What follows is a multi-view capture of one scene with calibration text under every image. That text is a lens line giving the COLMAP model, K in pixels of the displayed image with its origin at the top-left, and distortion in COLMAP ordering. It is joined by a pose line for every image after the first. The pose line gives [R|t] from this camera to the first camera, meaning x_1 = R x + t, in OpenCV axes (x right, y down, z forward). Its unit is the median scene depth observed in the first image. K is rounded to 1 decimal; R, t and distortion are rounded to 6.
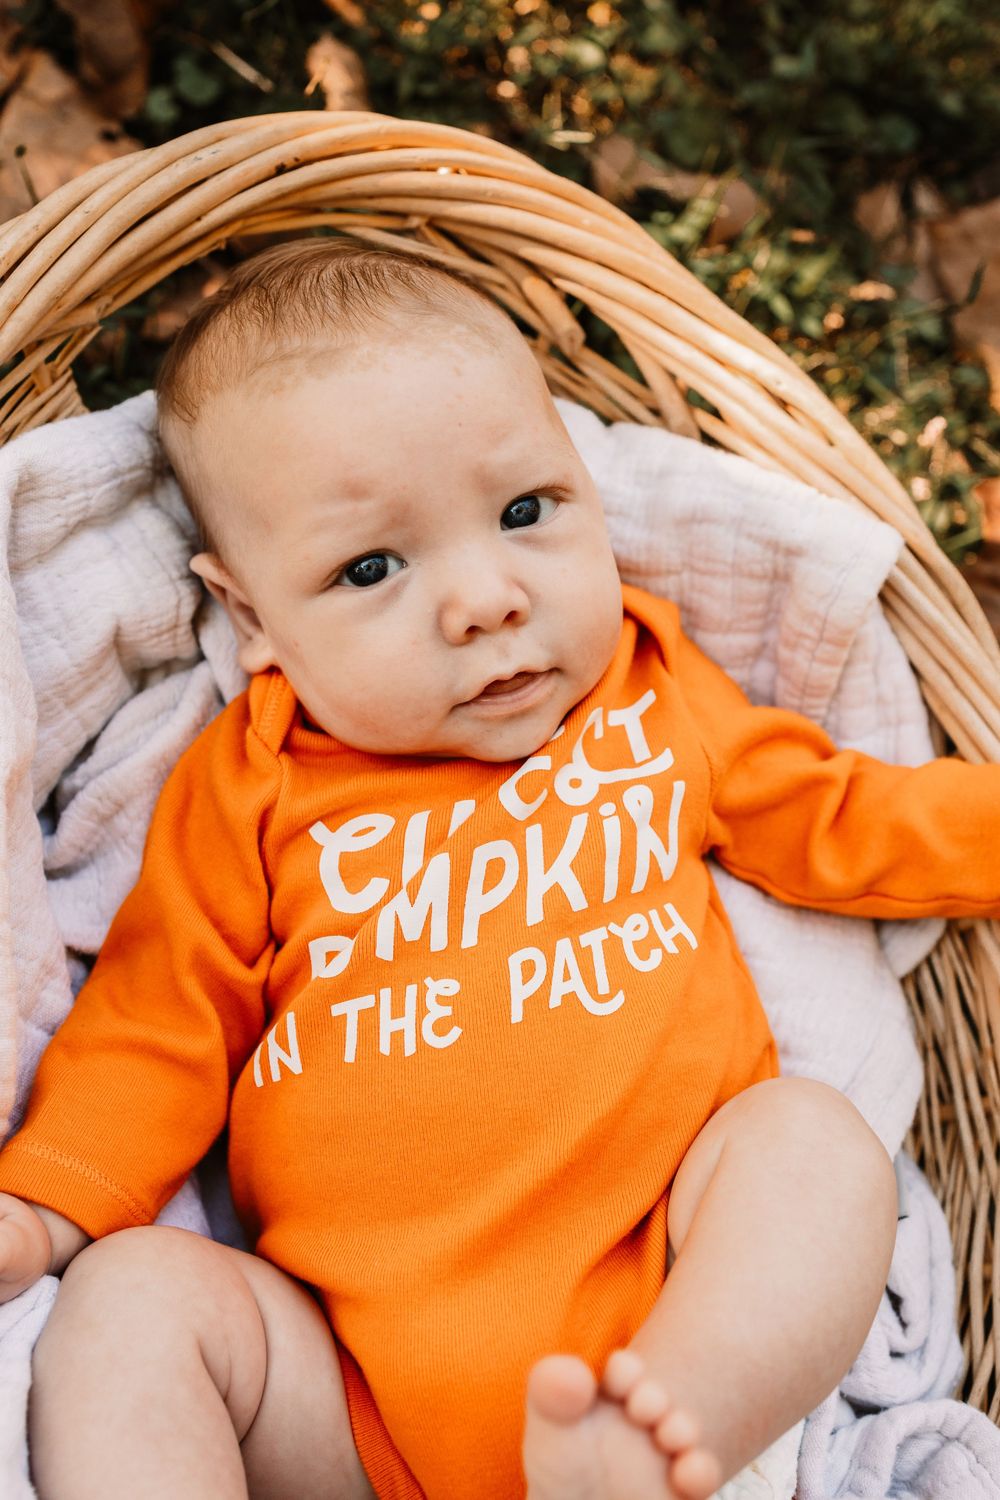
lens RADIAL K [[1385.1, 0, 500.0], [0, 1385.1, 750.0], [0, 0, 1]] dist [-0.000519, 0.002558]
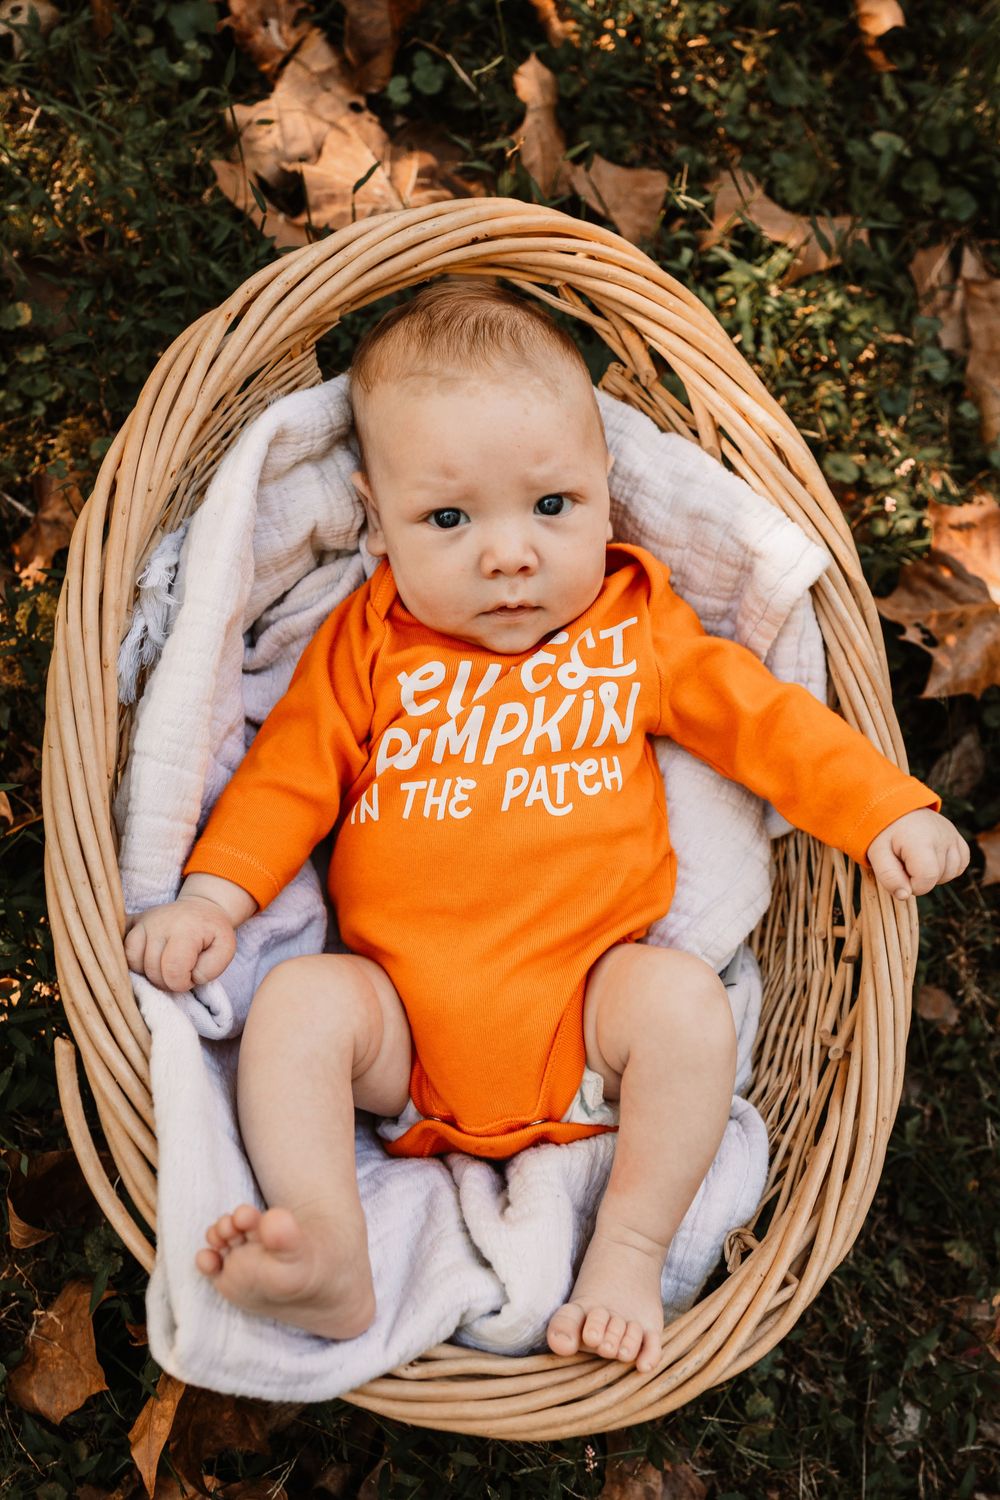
lens RADIAL K [[1385.1, 0, 500.0], [0, 1385.1, 750.0], [0, 0, 1]] dist [-0.000519, 0.002558]
pose [[0.979282, 0.174595, -0.102588, 0.148629], [-0.163891, 0.980885, 0.104899, -0.034943], [0.118942, -0.085912, 0.989177, -0.543139]]
